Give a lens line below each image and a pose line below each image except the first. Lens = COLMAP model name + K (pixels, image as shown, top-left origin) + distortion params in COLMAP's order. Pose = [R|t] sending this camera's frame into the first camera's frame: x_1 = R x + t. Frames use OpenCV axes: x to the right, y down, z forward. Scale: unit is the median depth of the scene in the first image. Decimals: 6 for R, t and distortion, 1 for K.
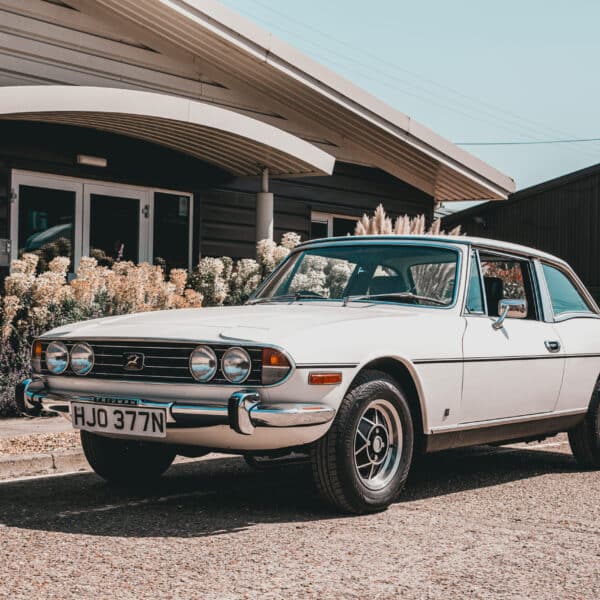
lens RADIAL K [[1188.9, 0, 299.6], [0, 1188.9, 299.1], [0, 0, 1]] dist [0.189102, 0.000000]
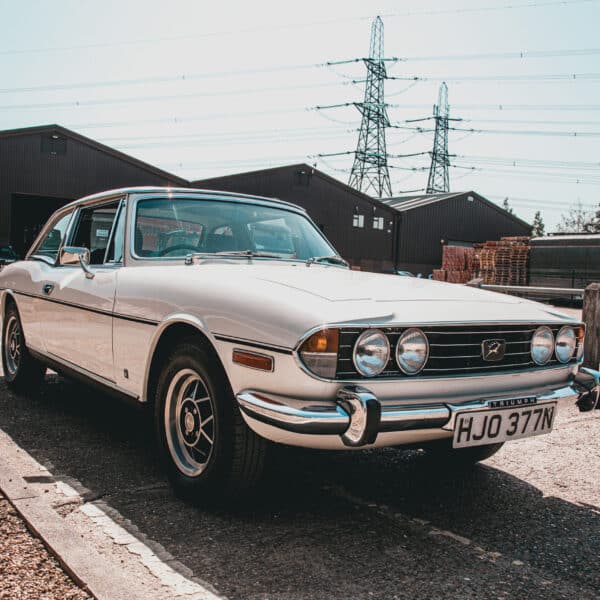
lens RADIAL K [[767.8, 0, 299.0], [0, 767.8, 300.6], [0, 0, 1]] dist [-0.186855, 0.000000]
pose [[0.324254, -0.036503, 0.945266, -0.673846], [-0.054004, 0.996911, 0.057023, -0.003083], [-0.944427, -0.069538, 0.321281, 0.980475]]
